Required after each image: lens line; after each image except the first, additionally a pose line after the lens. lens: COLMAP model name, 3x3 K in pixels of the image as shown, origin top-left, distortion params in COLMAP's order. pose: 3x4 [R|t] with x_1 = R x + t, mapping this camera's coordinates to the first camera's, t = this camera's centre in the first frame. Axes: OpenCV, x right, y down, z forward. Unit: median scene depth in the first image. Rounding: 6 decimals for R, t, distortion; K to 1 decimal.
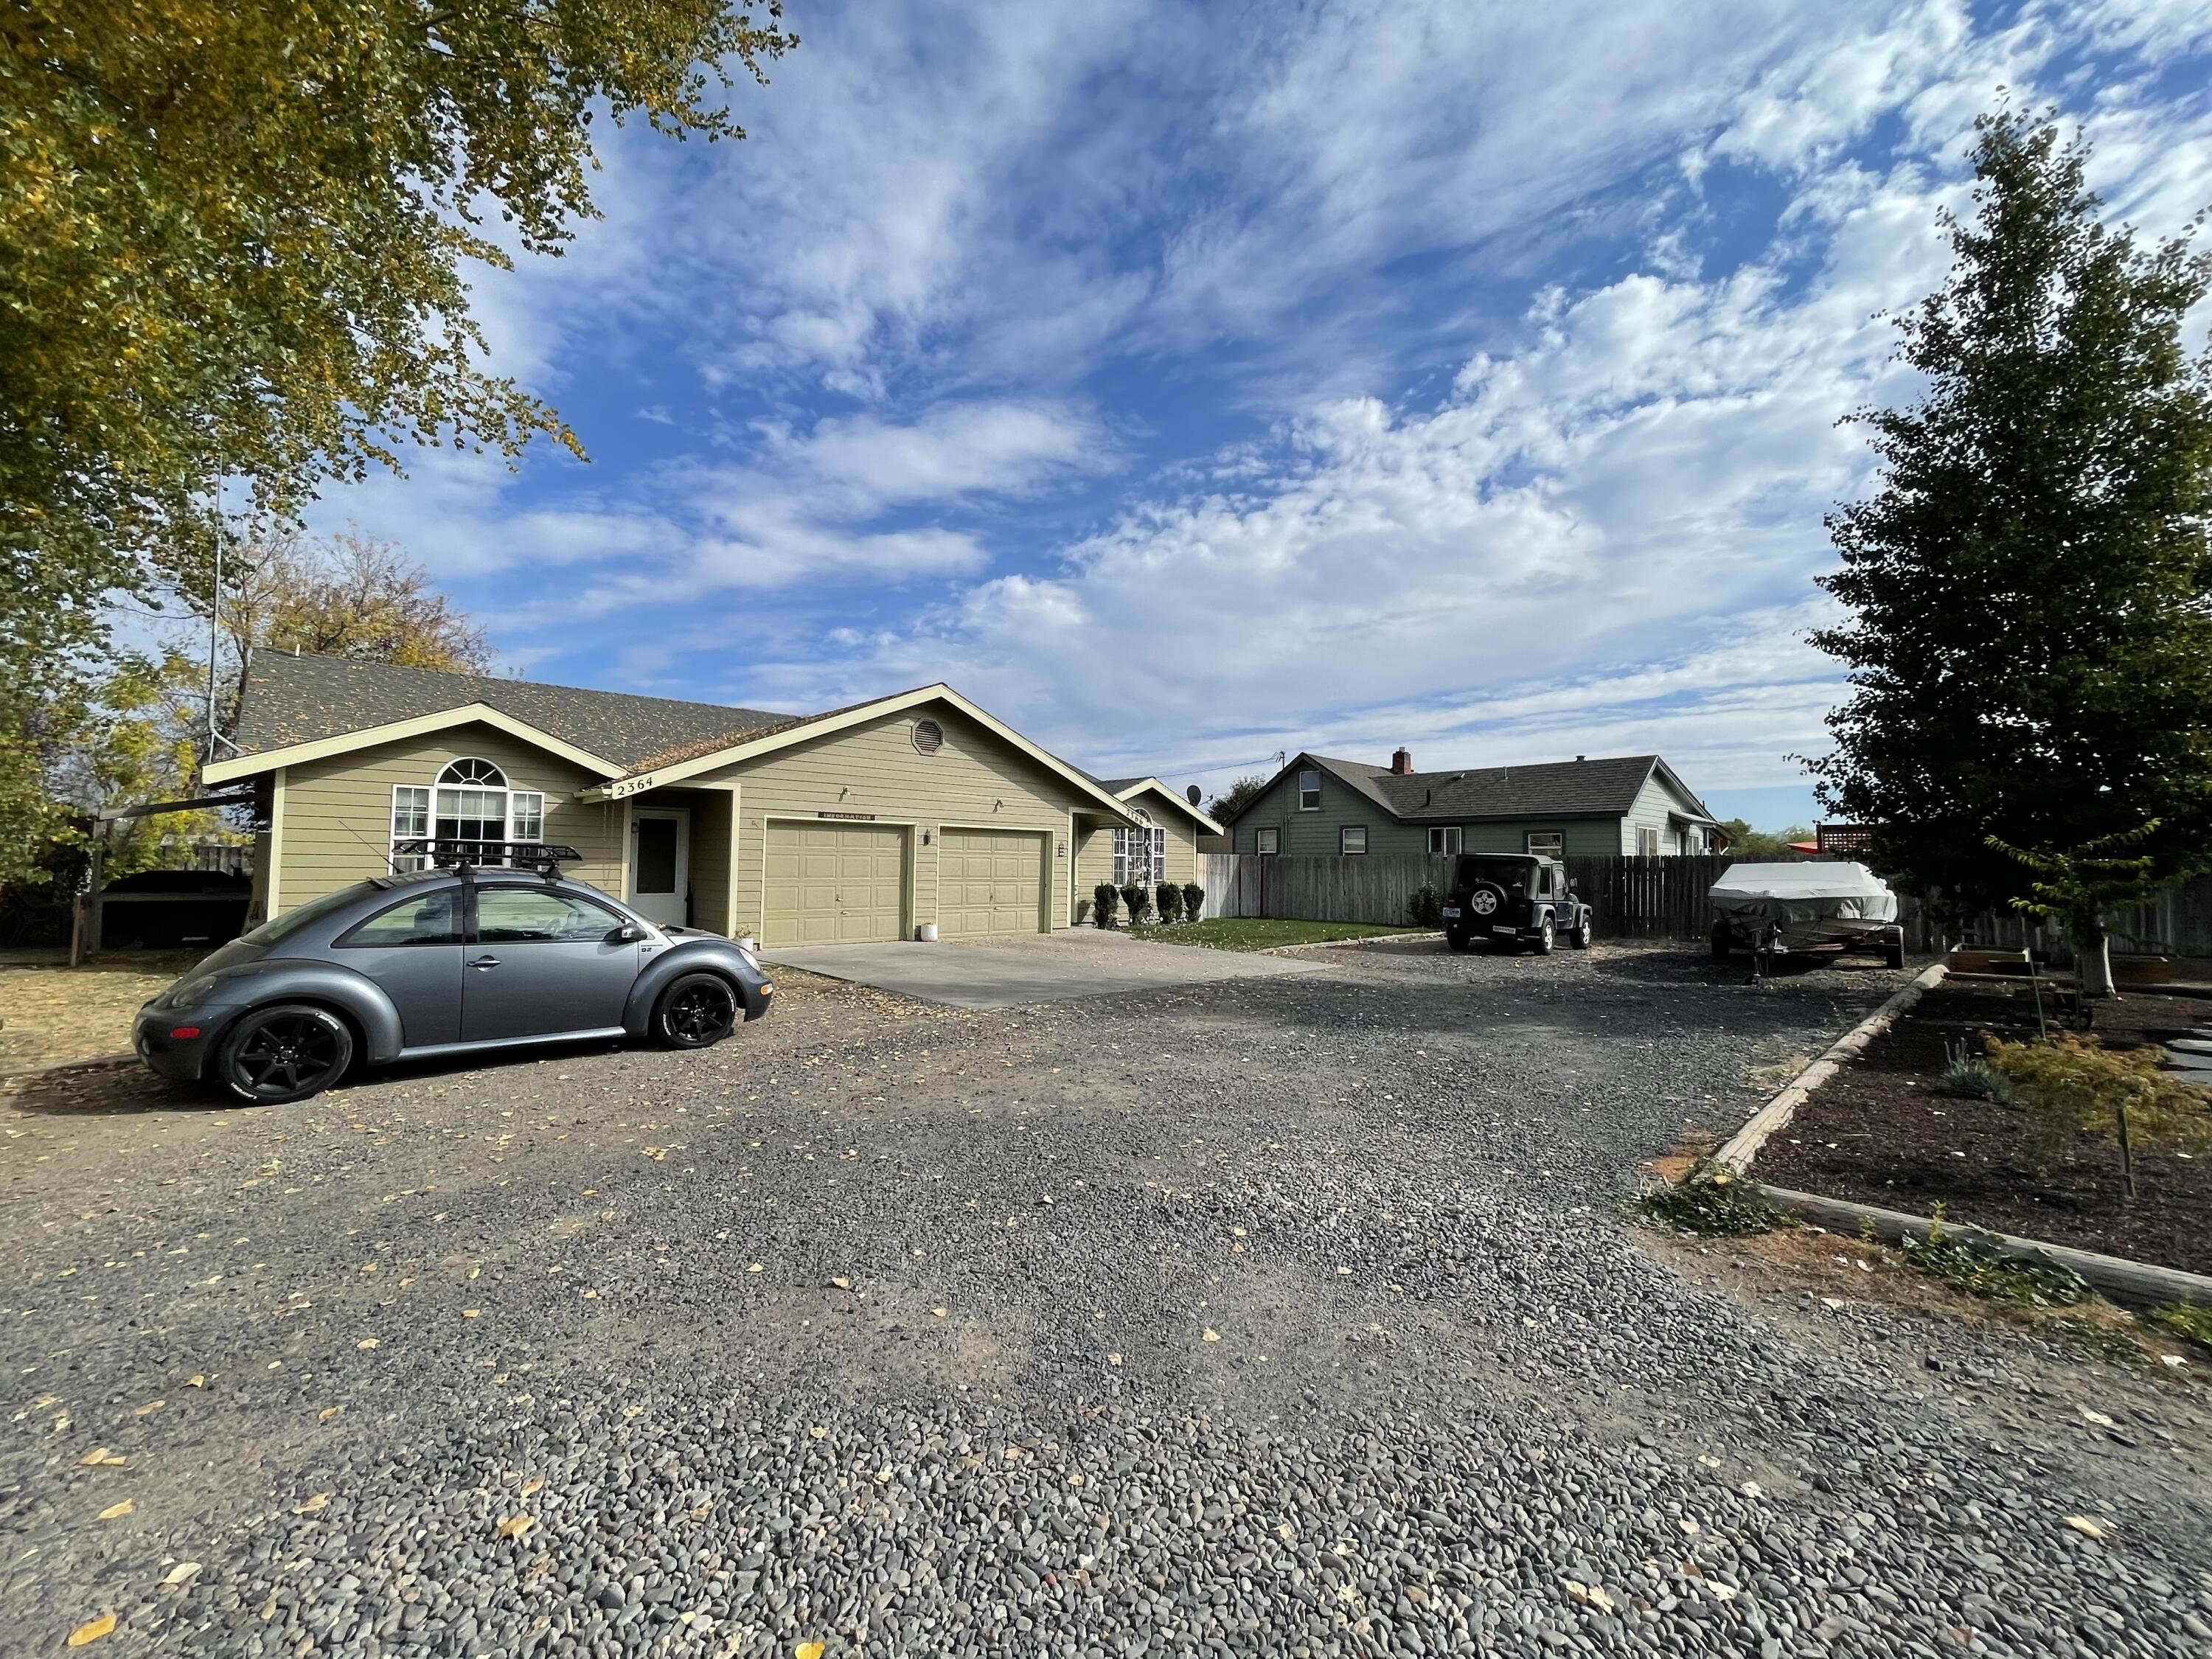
lens RADIAL K [[885.1, 0, 1115.0], [0, 885.1, 832.4], [0, 0, 1]] dist [-0.001773, -0.000383]
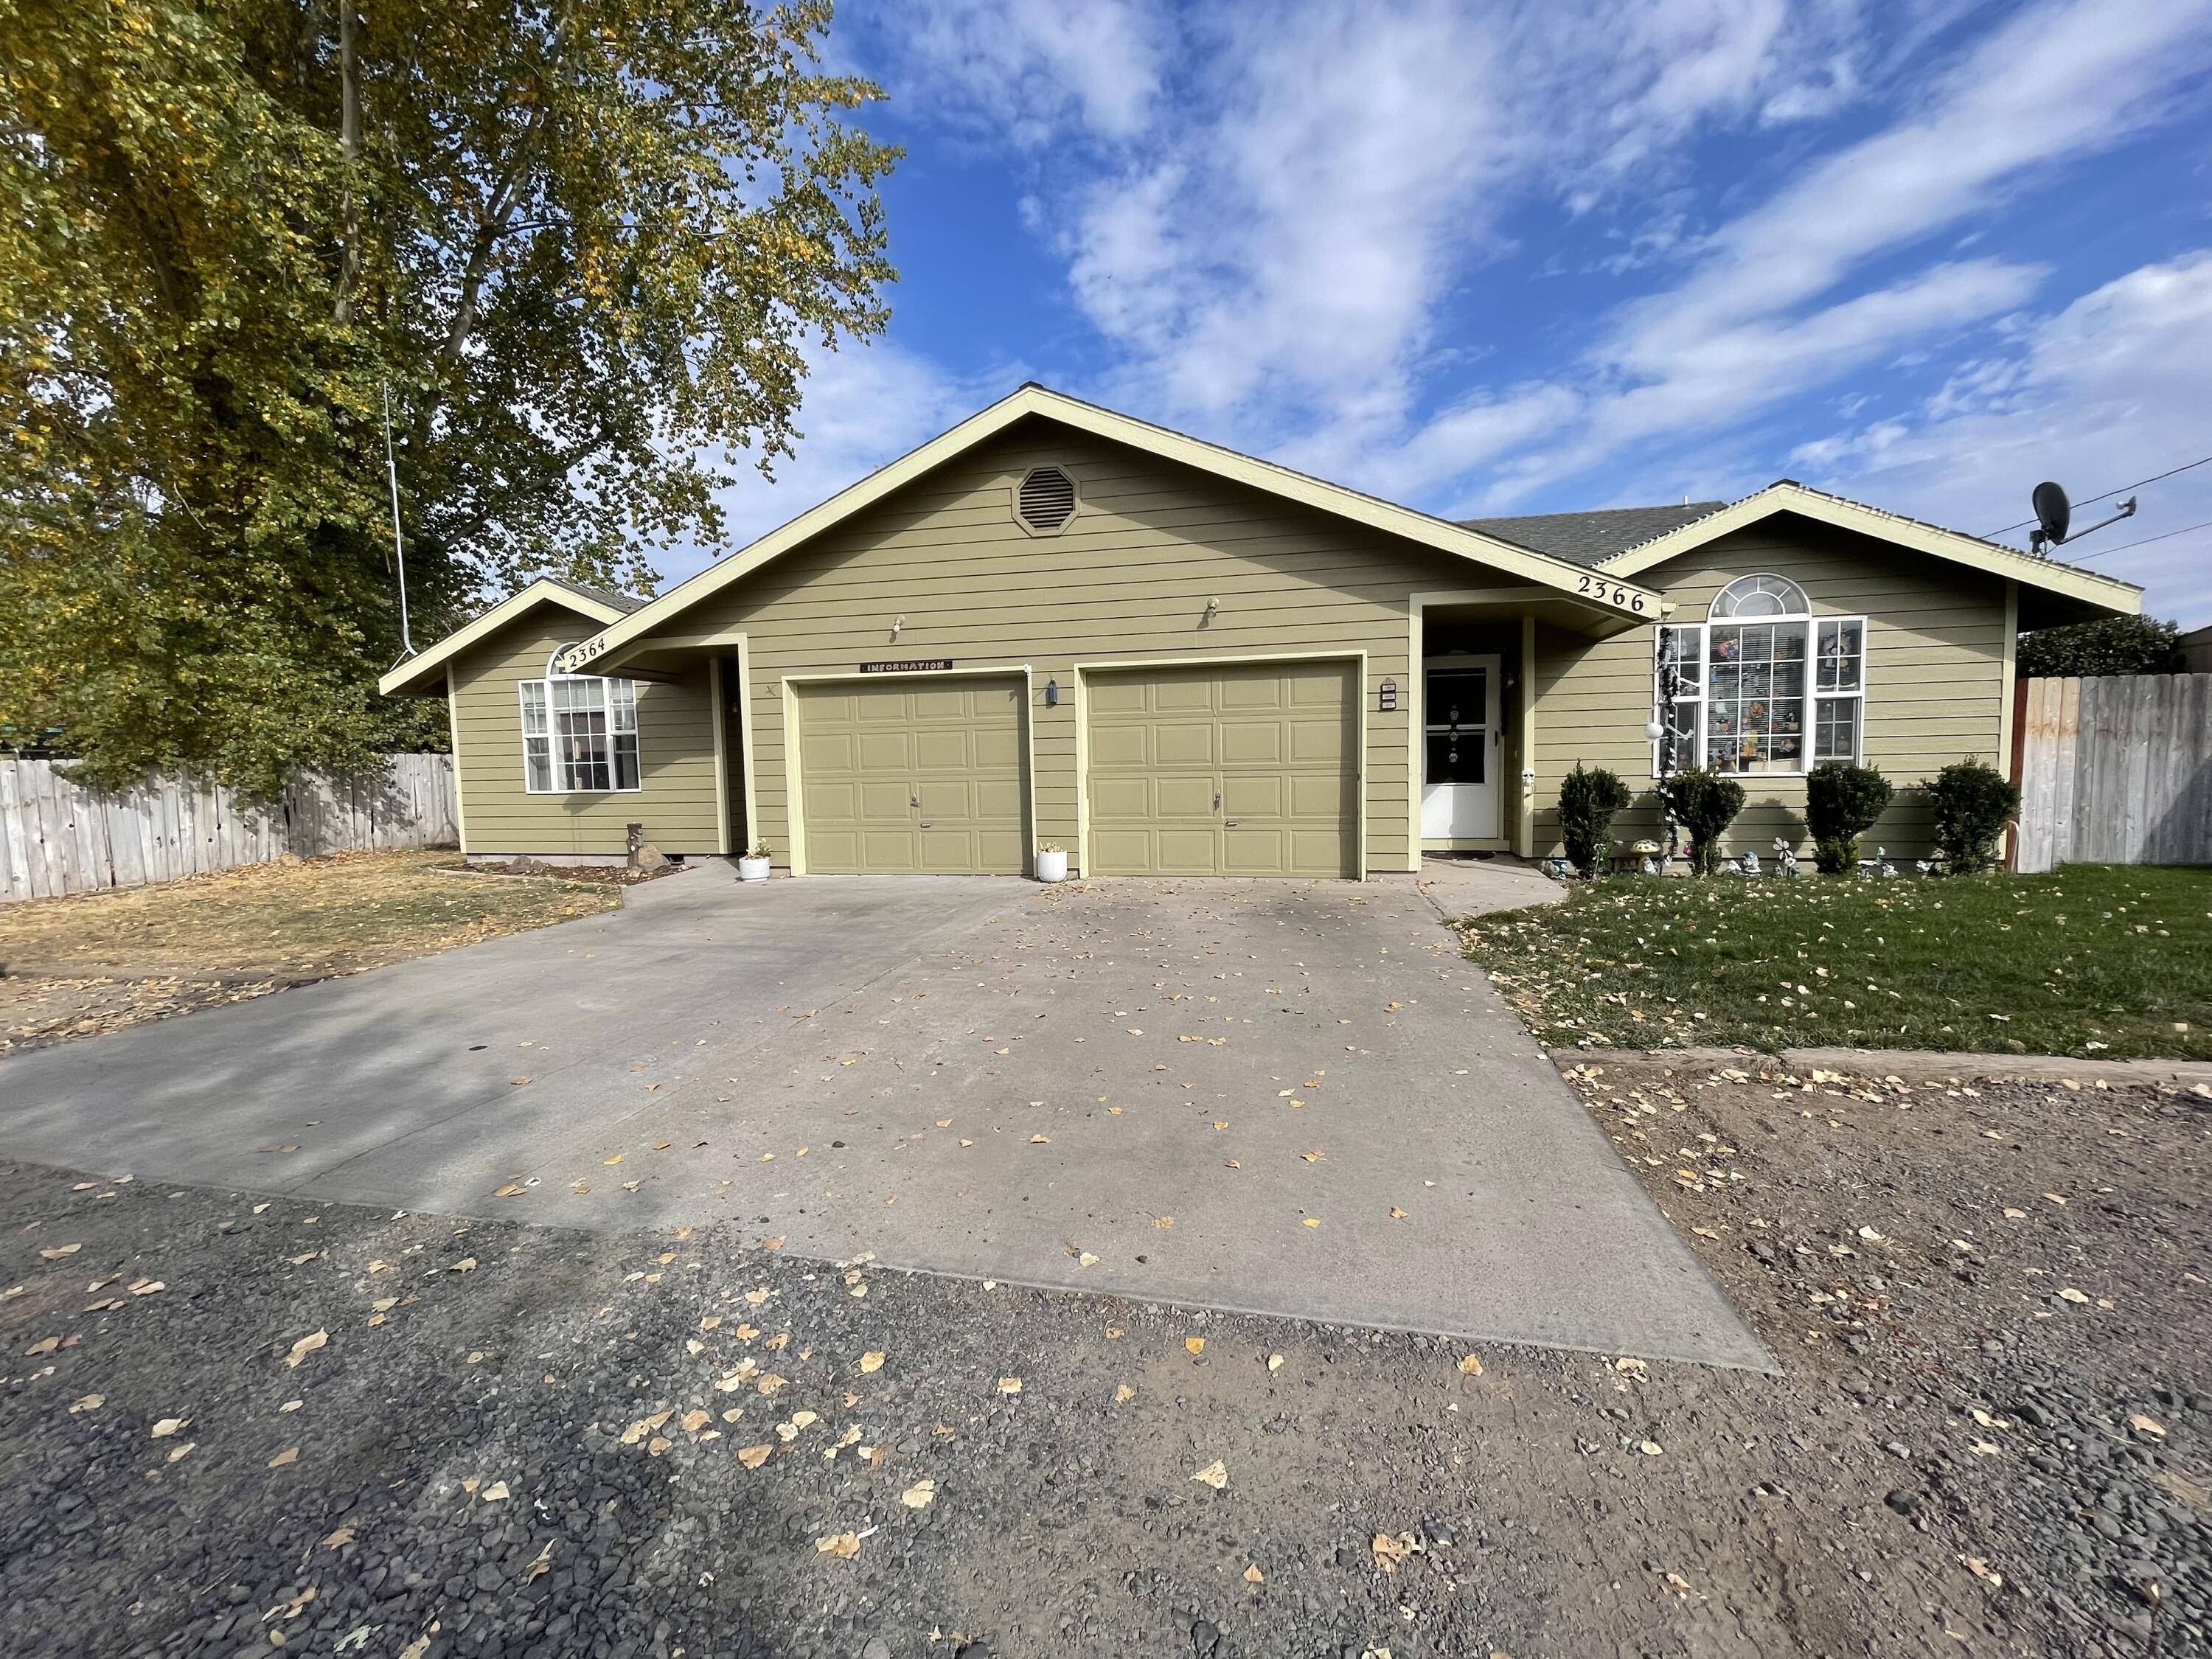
lens RADIAL K [[885.1, 0, 1108.6], [0, 885.1, 820.0], [0, 0, 1]] dist [-0.001773, -0.000383]
pose [[0.559207, 0.034916, -0.828293, 0.195764], [0.059540, 0.994841, 0.082134, 0.031385], [0.826888, -0.095246, 0.554243, 0.545665]]
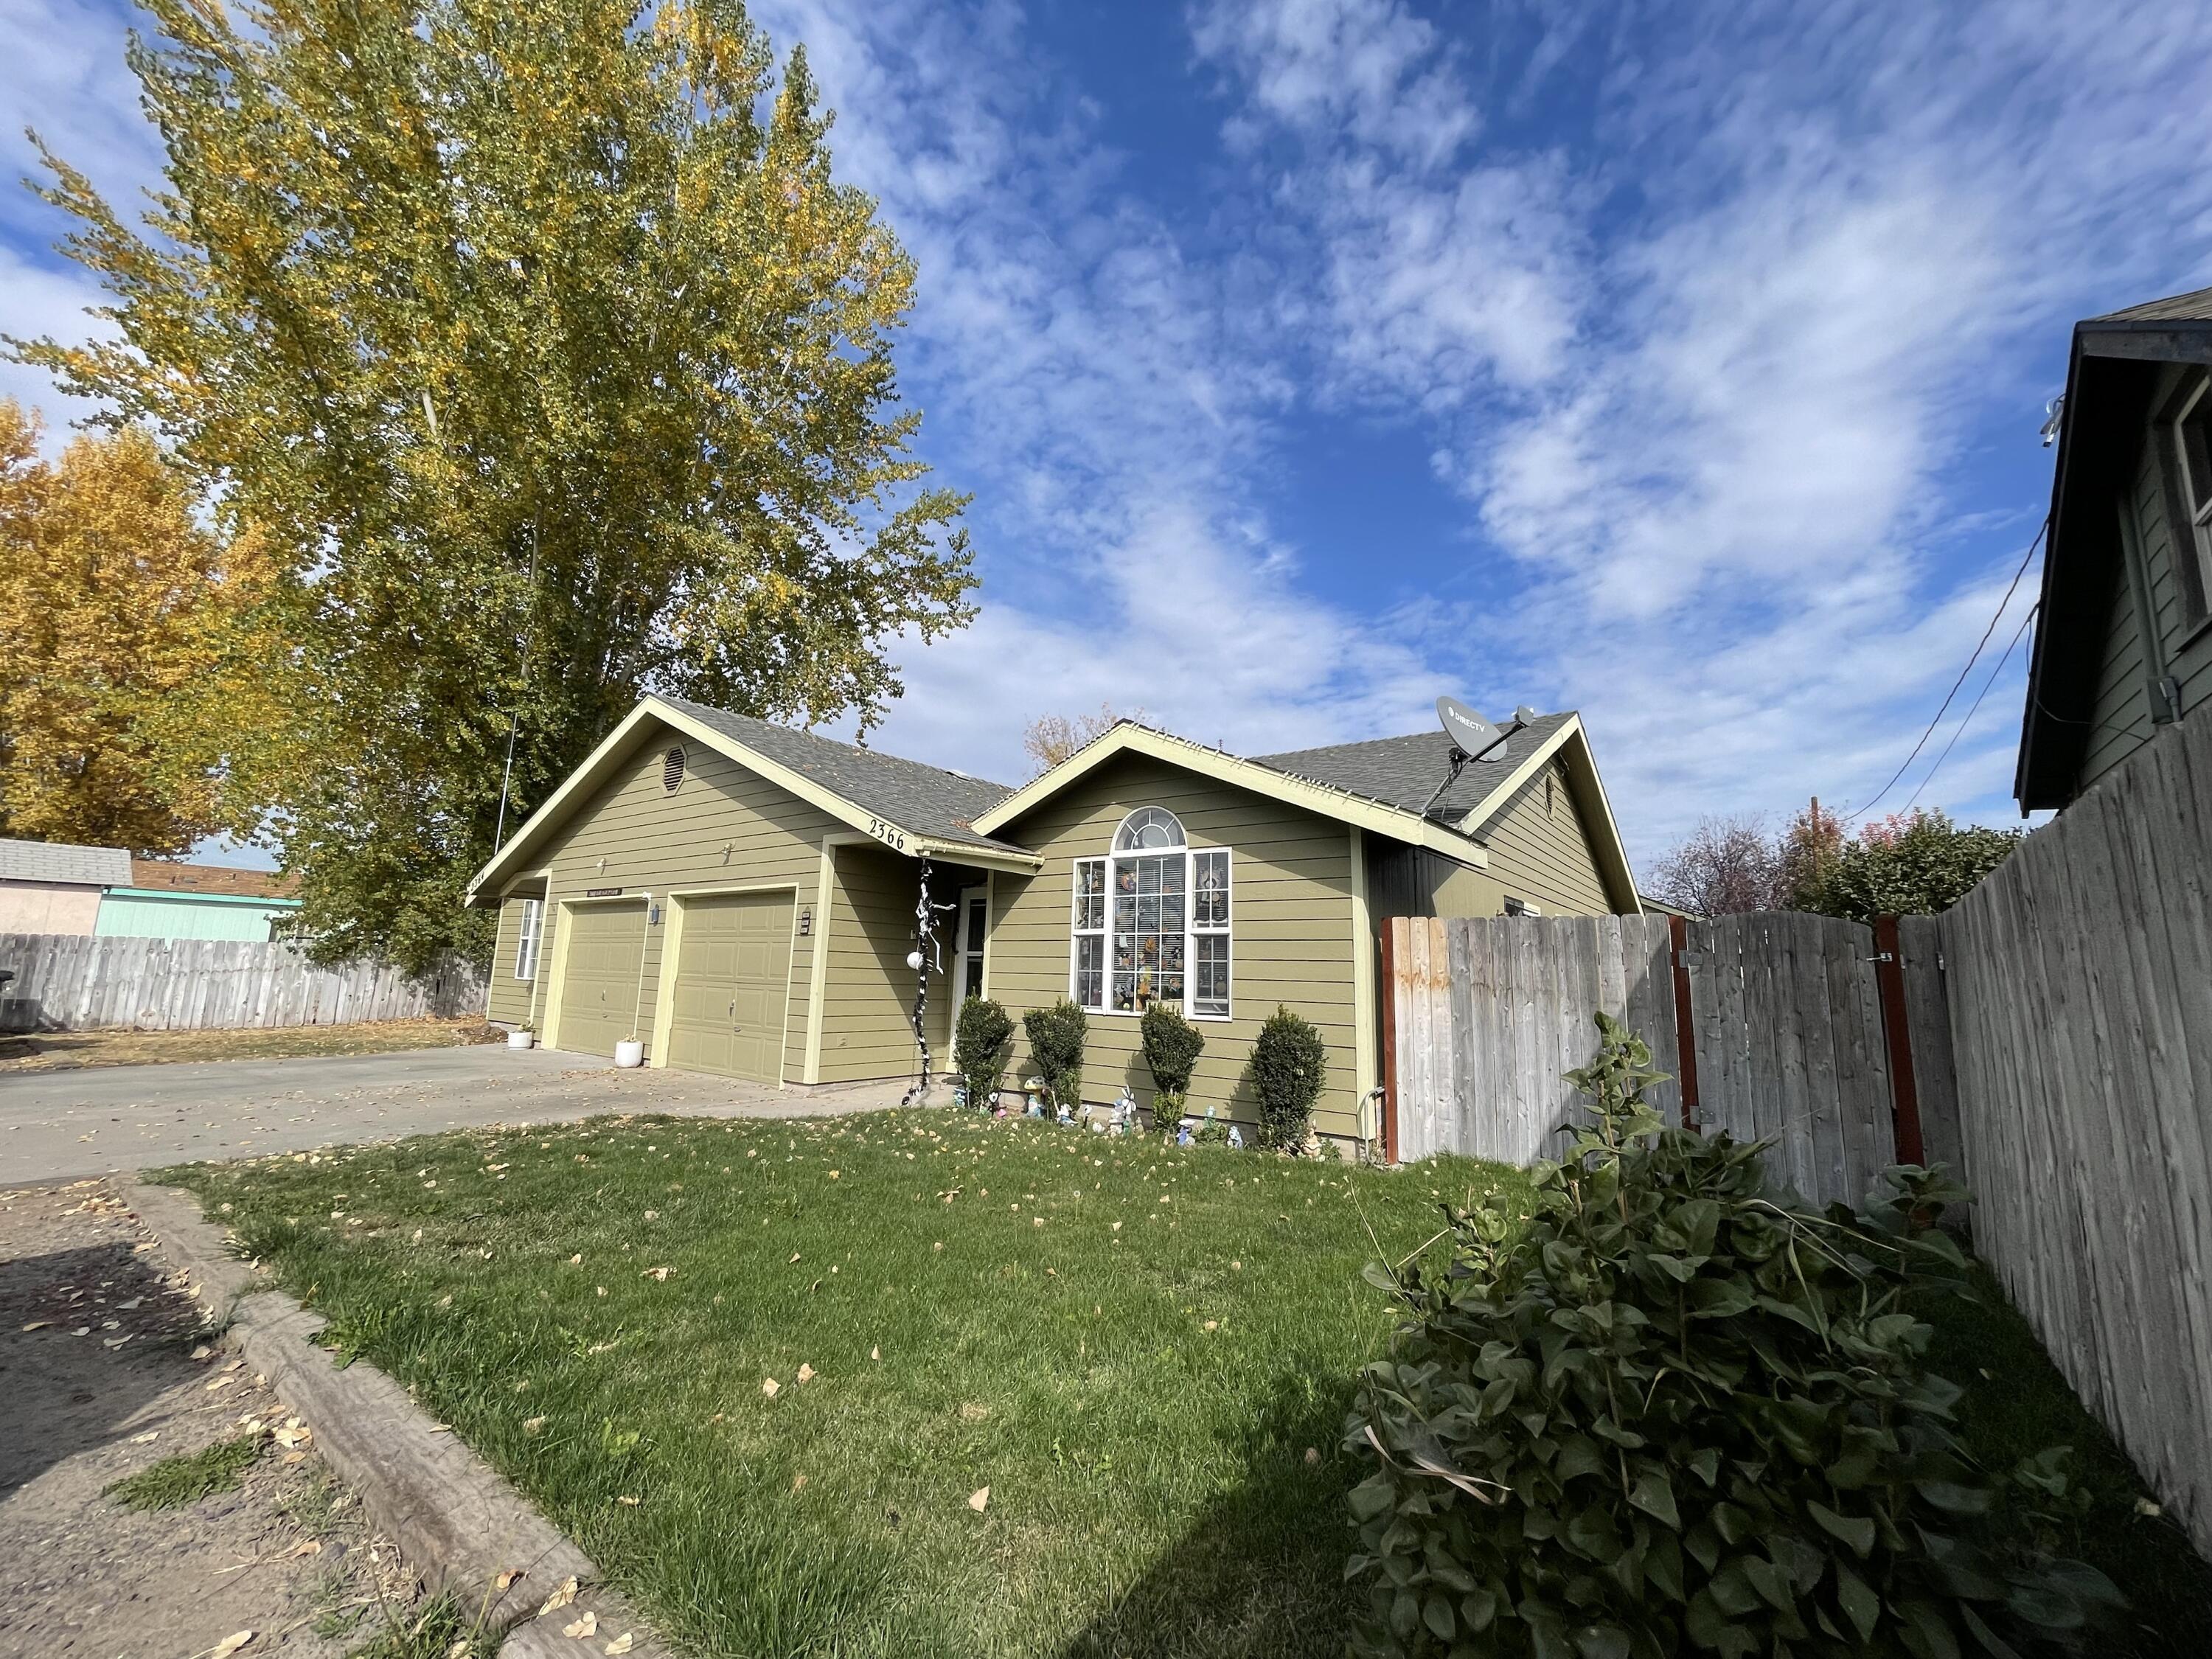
lens RADIAL K [[885.1, 0, 1114.8], [0, 885.1, 830.0], [0, 0, 1]] dist [-0.001773, -0.000383]
pose [[0.169274, -0.167645, -0.971206, 0.398102], [0.012821, 0.985718, -0.167915, 0.046758], [0.985486, 0.015972, 0.169006, 0.932902]]
